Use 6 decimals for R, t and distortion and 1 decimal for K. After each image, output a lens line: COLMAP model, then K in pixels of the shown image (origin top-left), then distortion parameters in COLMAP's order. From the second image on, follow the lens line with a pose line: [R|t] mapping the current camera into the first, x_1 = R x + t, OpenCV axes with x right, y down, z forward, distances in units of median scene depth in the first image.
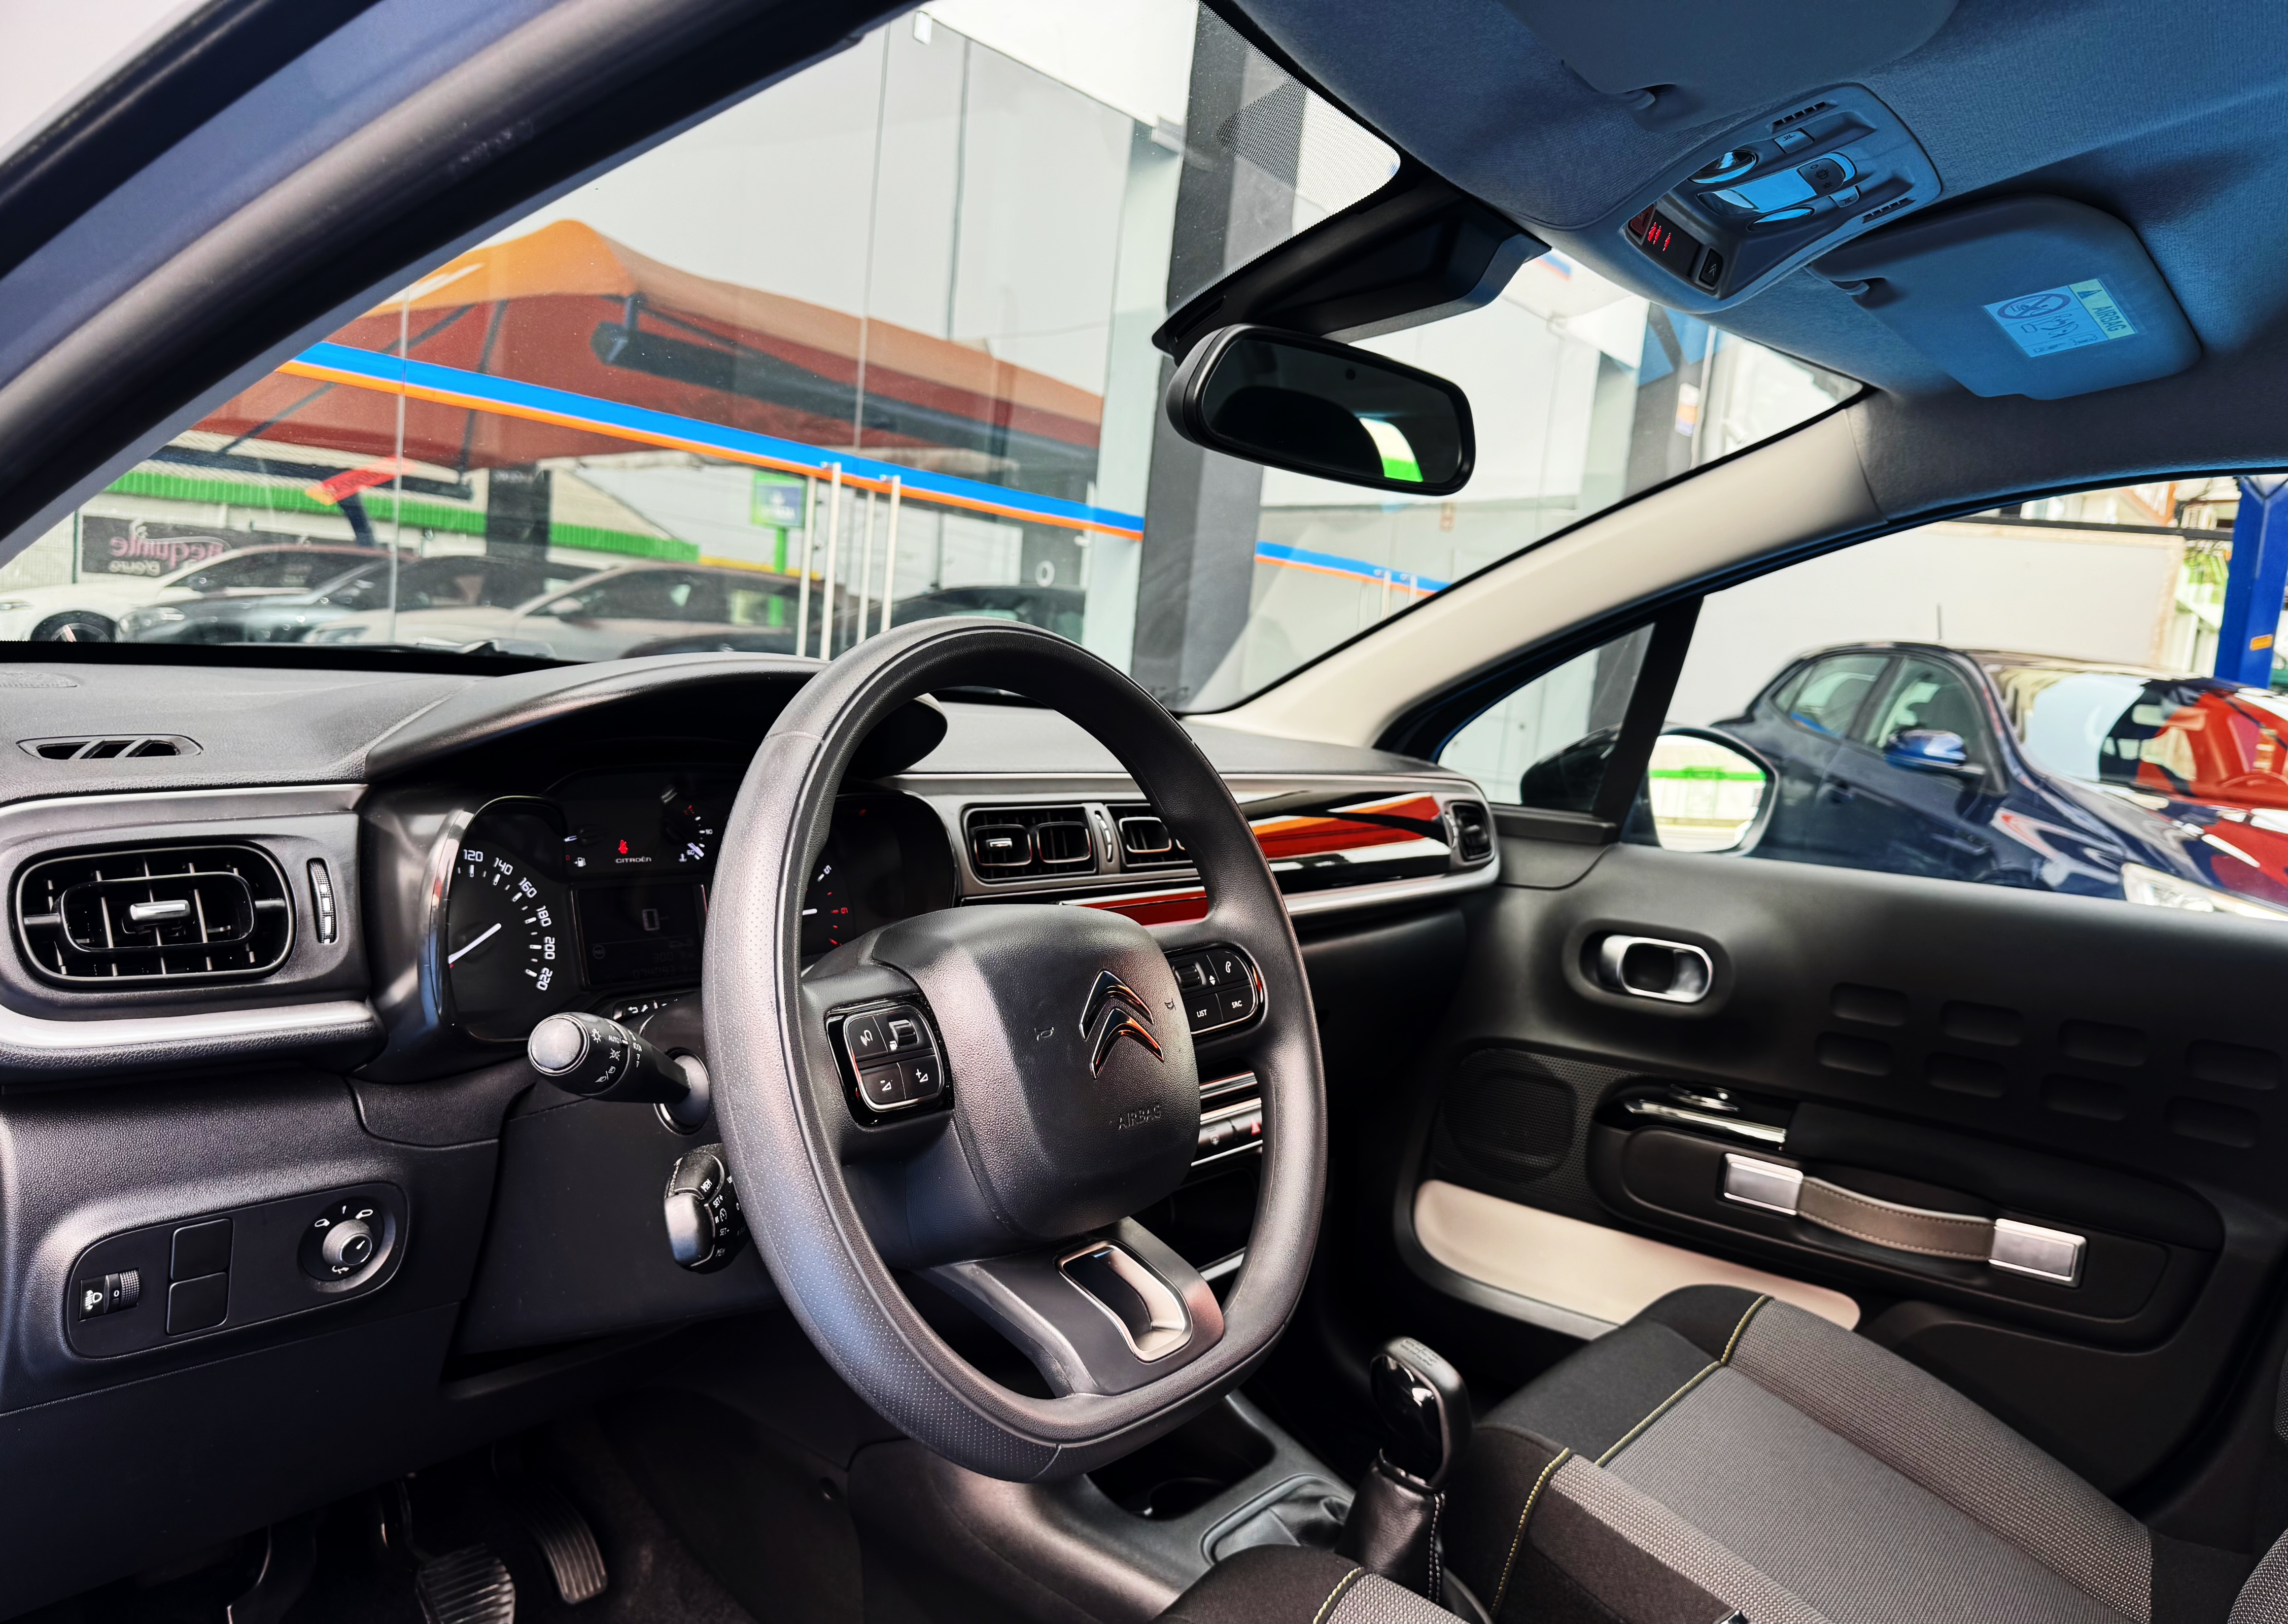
lens RADIAL K [[1645.4, 0, 1130.2], [0, 1645.4, 852.9], [0, 0, 1]] dist [0.151892, -0.000068]
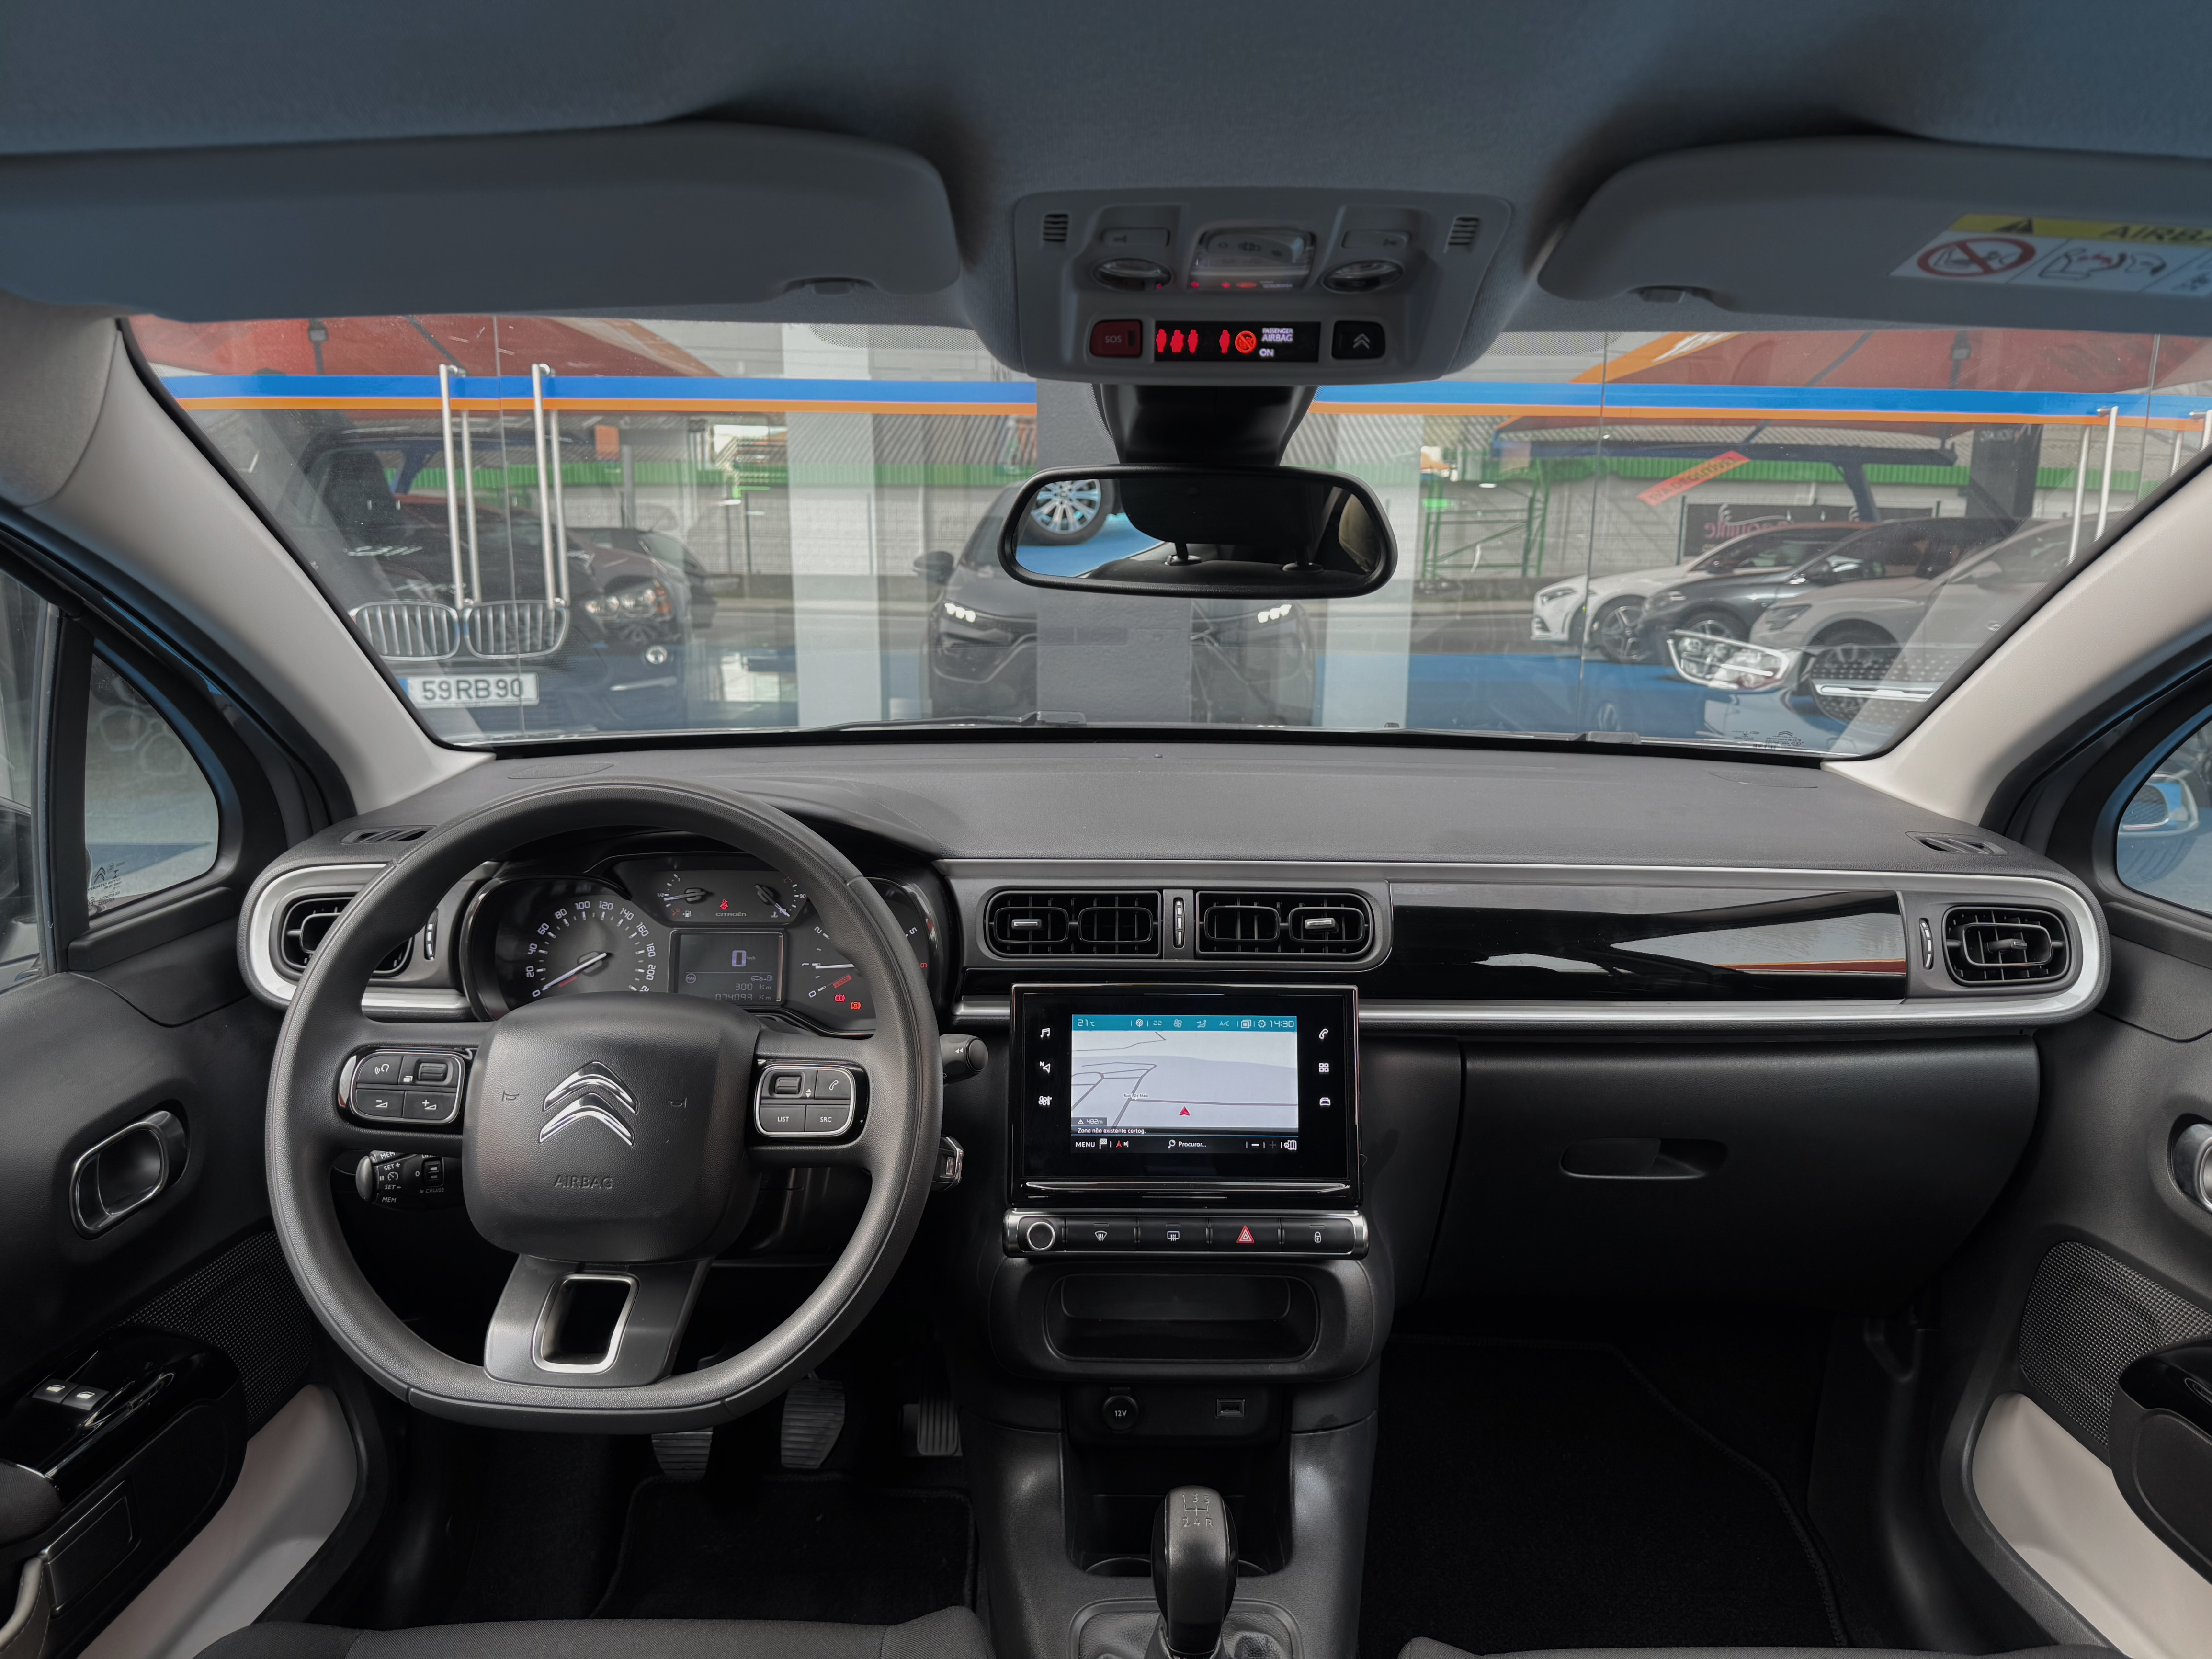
lens RADIAL K [[1510.1, 0, 1134.9], [0, 1510.1, 837.0], [0, 0, 1]] dist [0.095545, -0.147987]
pose [[0.626260, 0.071443, -0.776334, 0.514483], [-0.047072, 0.997441, 0.053818, -0.083336], [0.778192, 0.002839, 0.628020, 0.278220]]
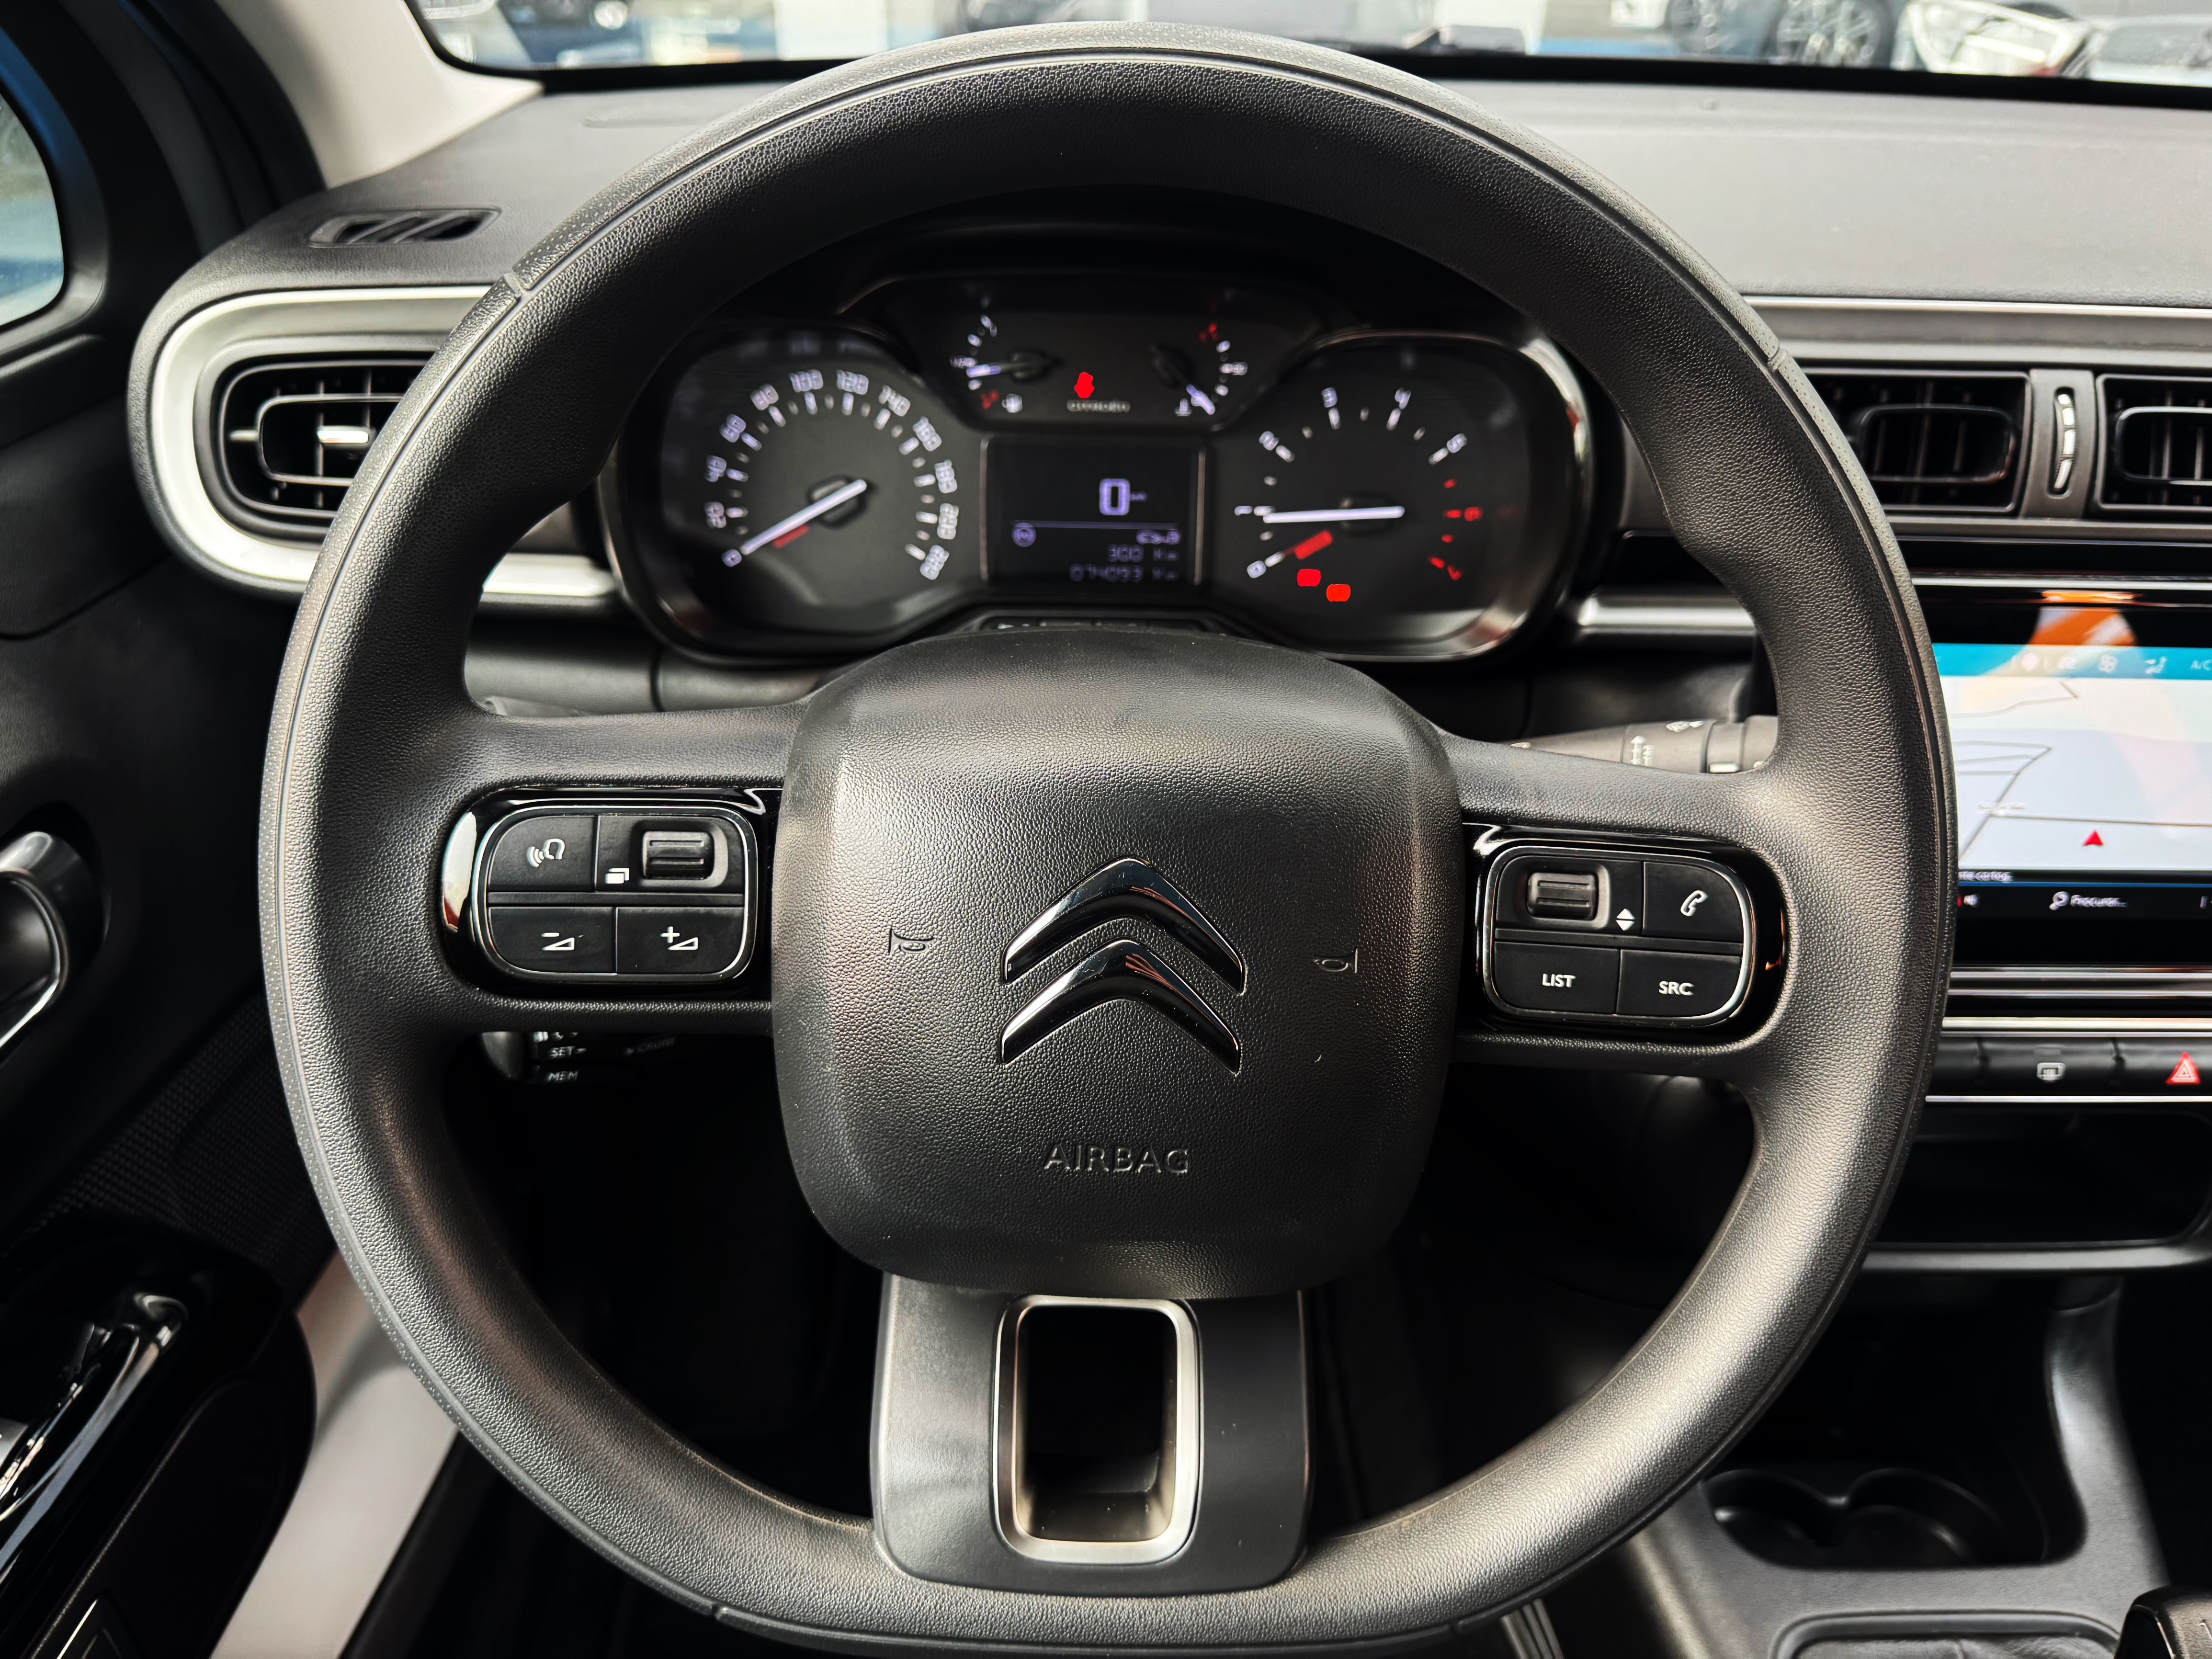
lens RADIAL K [[1510.1, 0, 1134.9], [0, 1510.1, 837.0], [0, 0, 1]] dist [0.095545, -0.147987]
pose [[0.632597, 0.341105, -0.695319, 0.125017], [-0.062829, 0.917430, 0.392905, -0.047482], [0.771929, -0.204864, 0.601795, 0.349389]]
